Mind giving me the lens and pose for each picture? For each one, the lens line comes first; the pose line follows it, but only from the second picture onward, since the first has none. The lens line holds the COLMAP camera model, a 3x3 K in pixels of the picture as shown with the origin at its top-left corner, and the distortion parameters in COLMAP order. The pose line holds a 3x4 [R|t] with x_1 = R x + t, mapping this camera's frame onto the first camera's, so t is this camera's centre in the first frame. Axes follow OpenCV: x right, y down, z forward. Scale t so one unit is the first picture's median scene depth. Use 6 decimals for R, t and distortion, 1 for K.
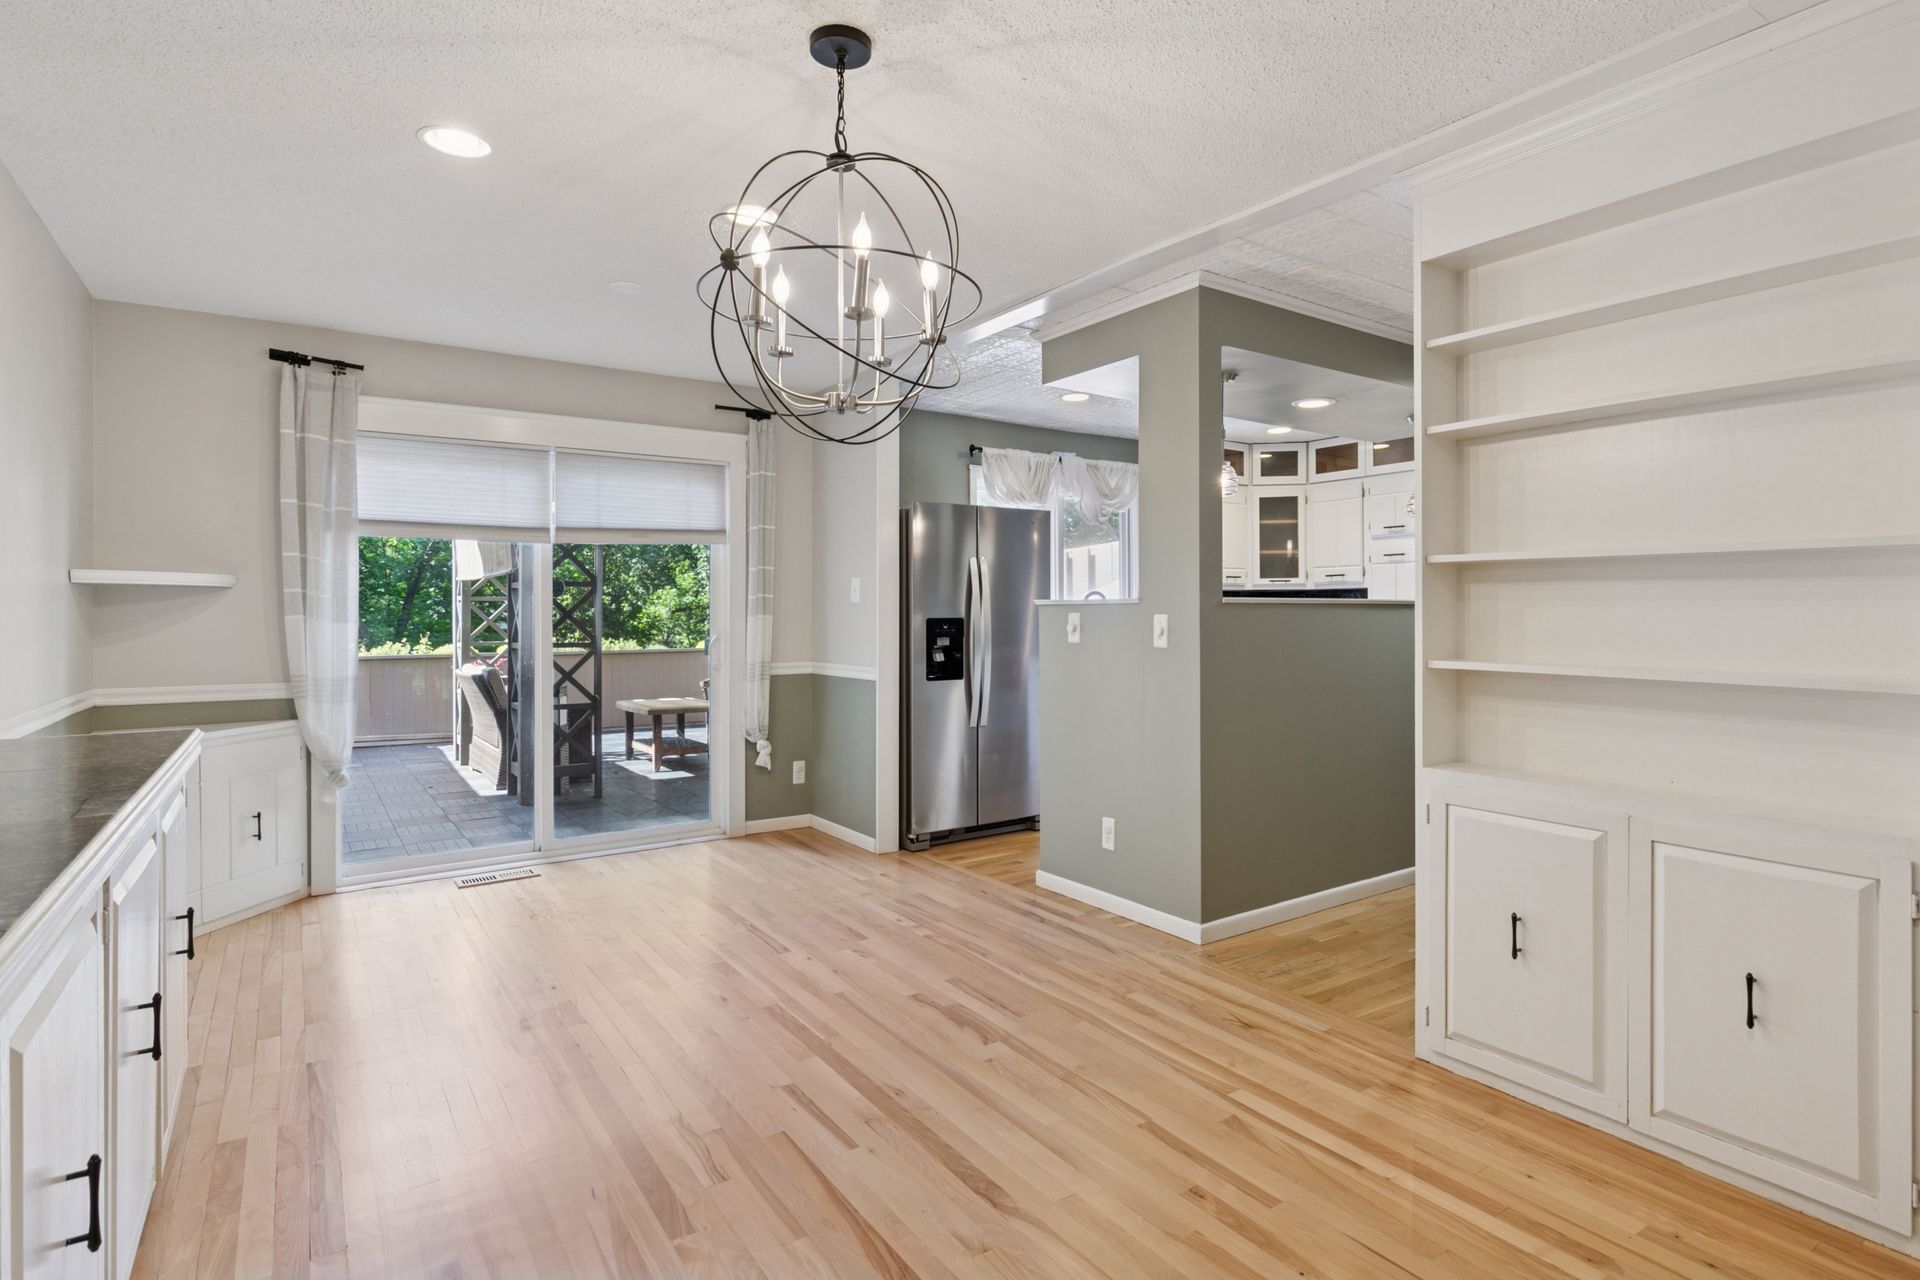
lens RADIAL K [[979.4, 0, 990.0], [0, 979.4, 612.9], [0, 0, 1]] dist [-0.004471, -0.000480]
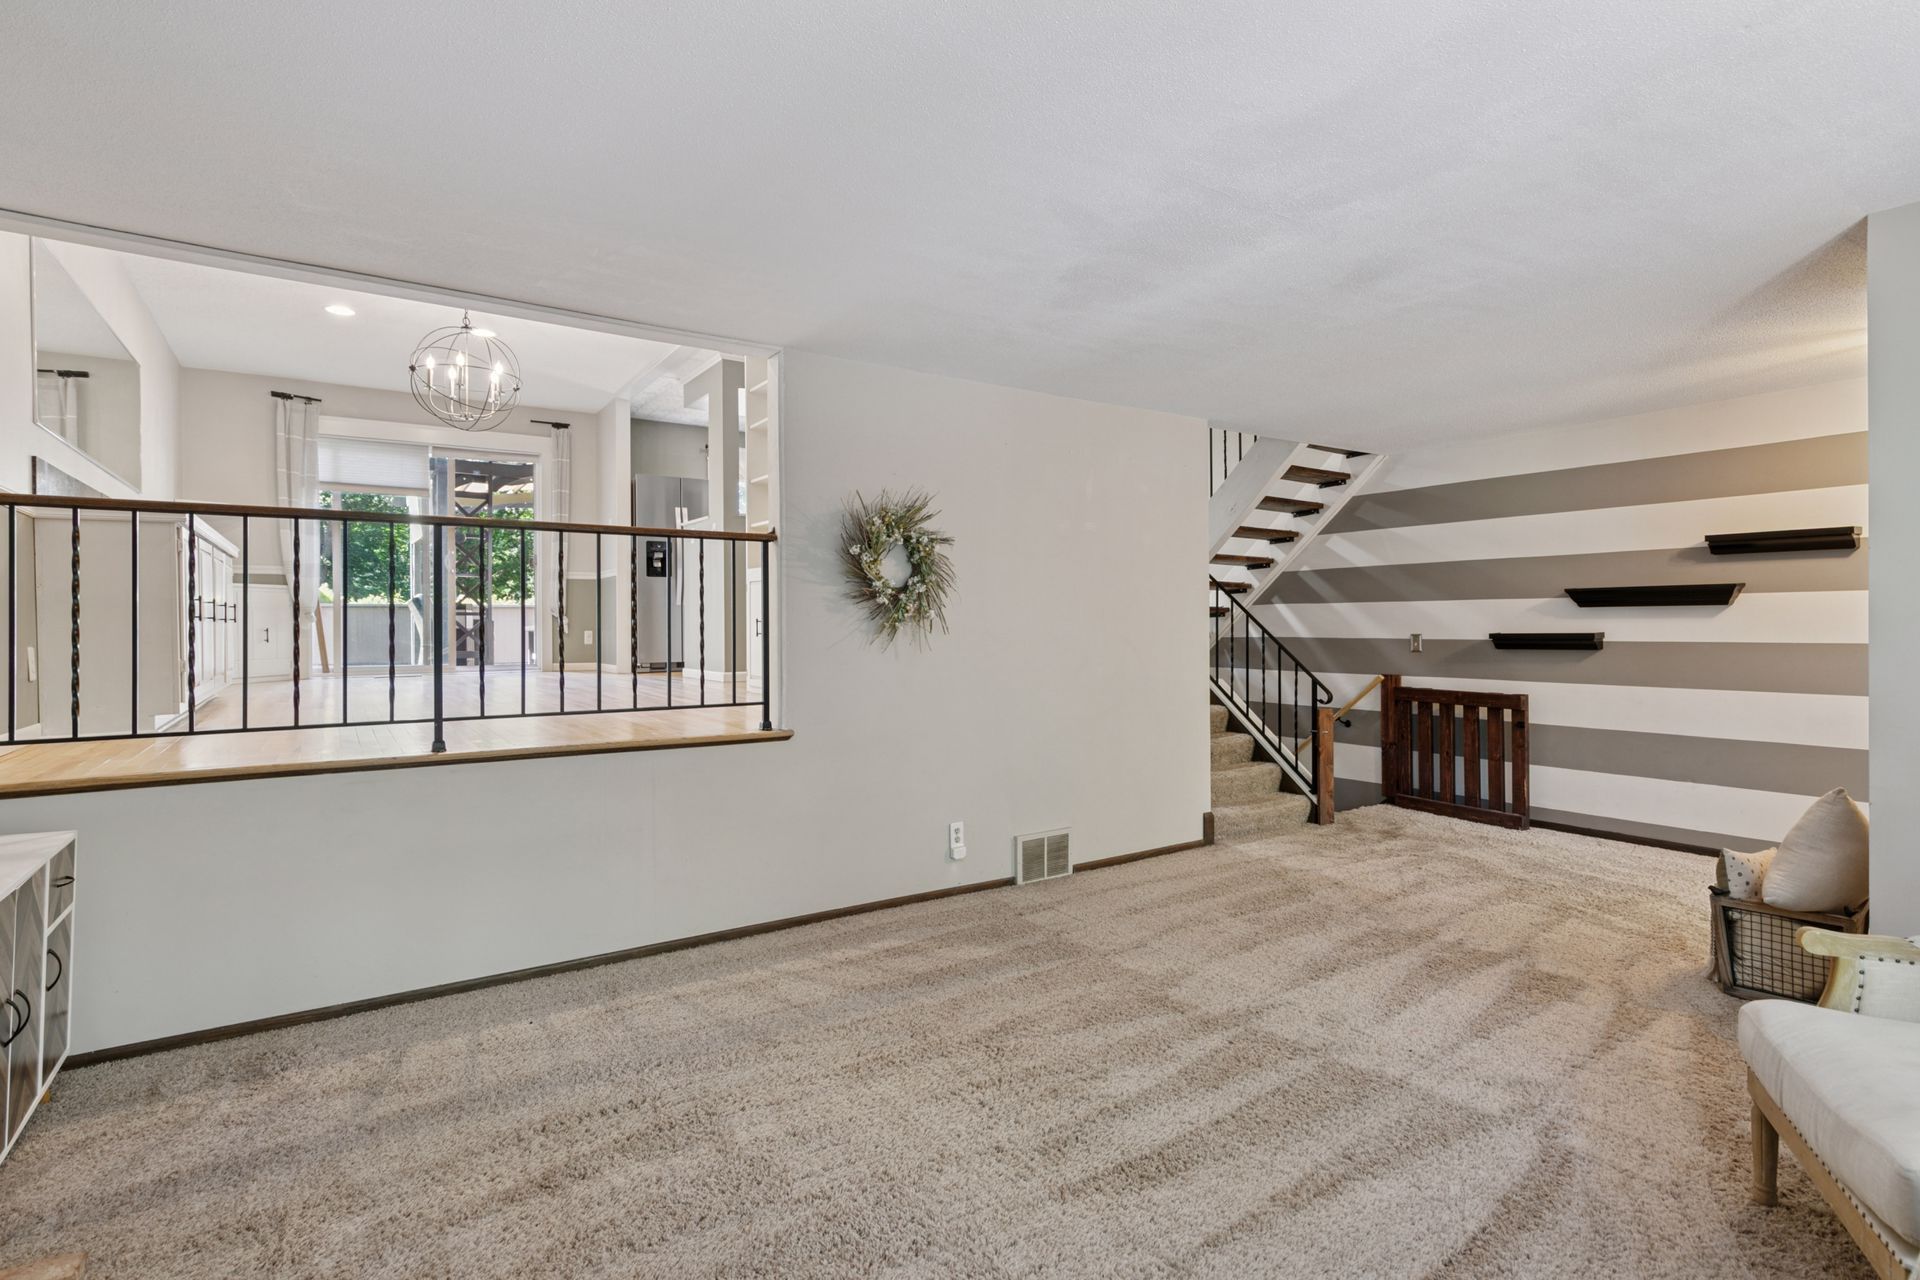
lens RADIAL K [[937.5, 0, 973.2], [0, 937.5, 635.7], [0, 0, 1]] dist [-0.003032, -0.000655]
pose [[0.999943, -0.002156, -0.010423, 0.639783], [0.002308, 0.999891, 0.014566, 0.180839], [0.010390, -0.014589, 0.999840, -0.804660]]
